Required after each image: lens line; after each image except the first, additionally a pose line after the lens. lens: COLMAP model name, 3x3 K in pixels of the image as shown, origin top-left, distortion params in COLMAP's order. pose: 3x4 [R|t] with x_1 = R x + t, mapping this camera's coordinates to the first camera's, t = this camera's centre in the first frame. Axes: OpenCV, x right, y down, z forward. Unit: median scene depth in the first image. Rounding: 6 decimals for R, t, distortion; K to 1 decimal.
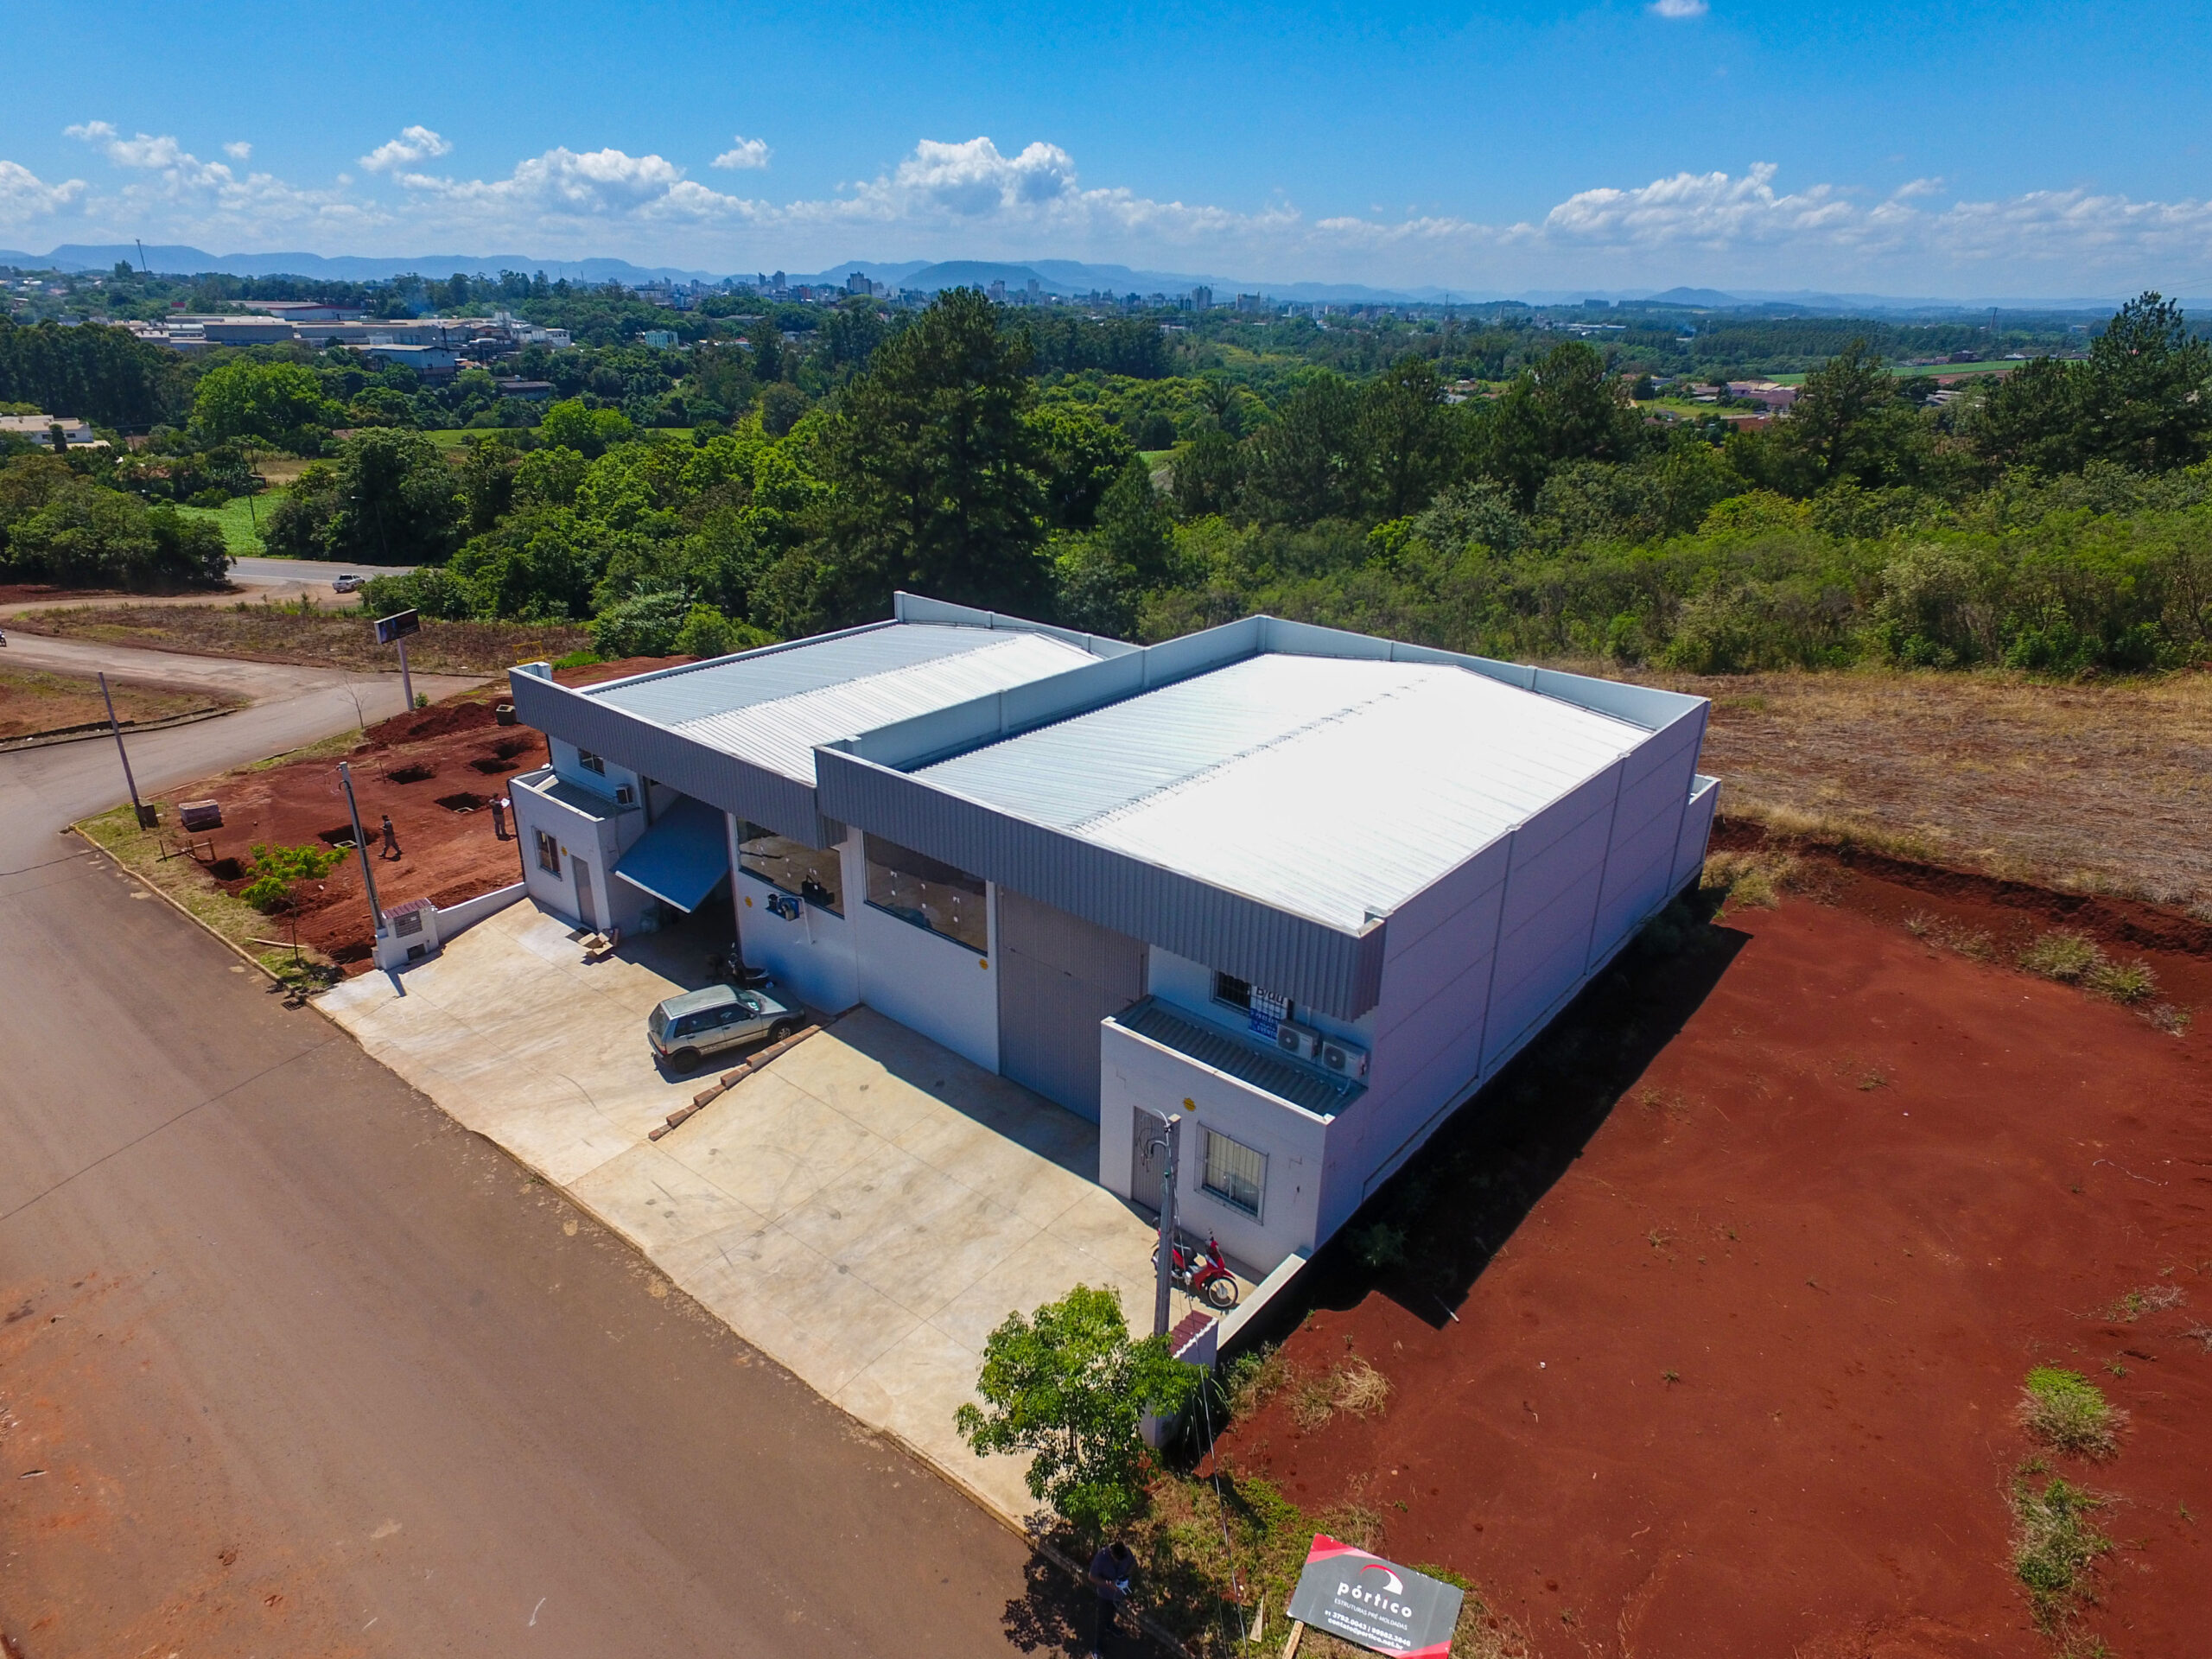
lens RADIAL K [[1291.9, 0, 1084.2], [0, 1291.9, 822.5], [0, 0, 1]] dist [-0.005061, -0.002661]
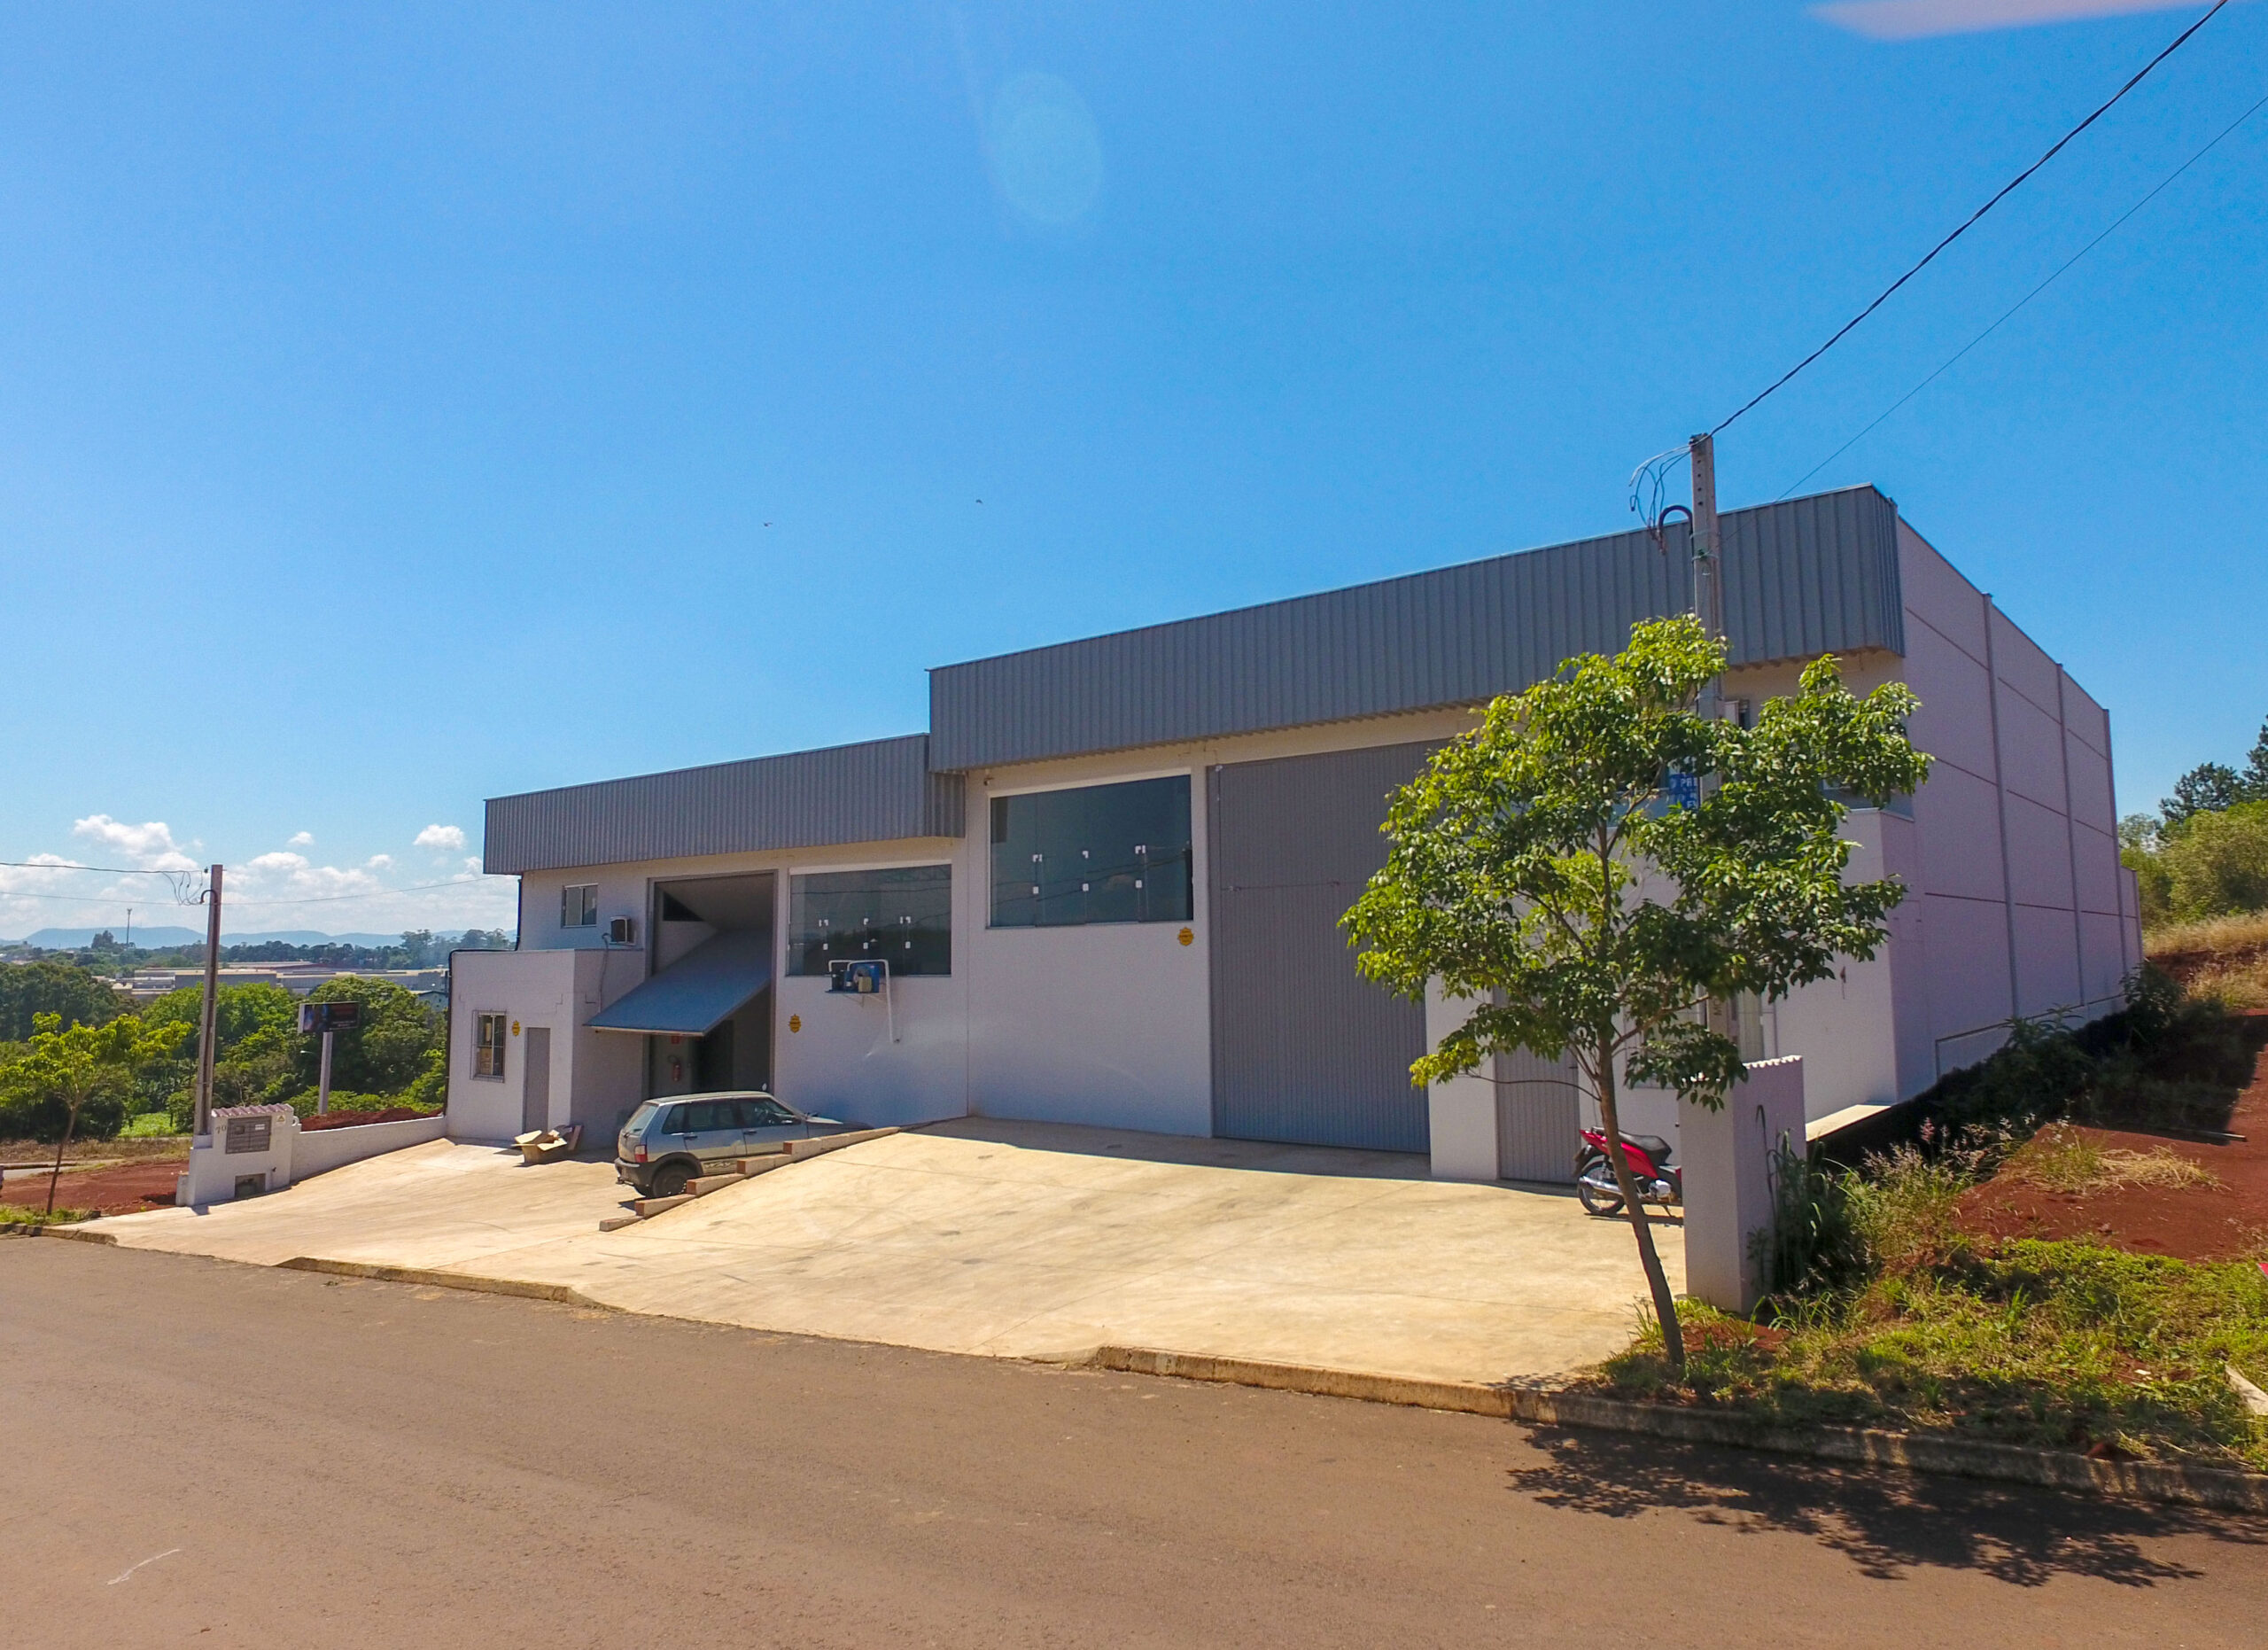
lens RADIAL K [[1450.9, 0, 1228.5], [0, 1450.9, 796.6], [0, 0, 1]] dist [-0.010015, -0.000622]
pose [[0.997962, -0.019189, 0.060851, -0.086467], [0.045853, 0.878873, -0.474847, 0.338085], [-0.044368, 0.476670, 0.877962, 0.301541]]
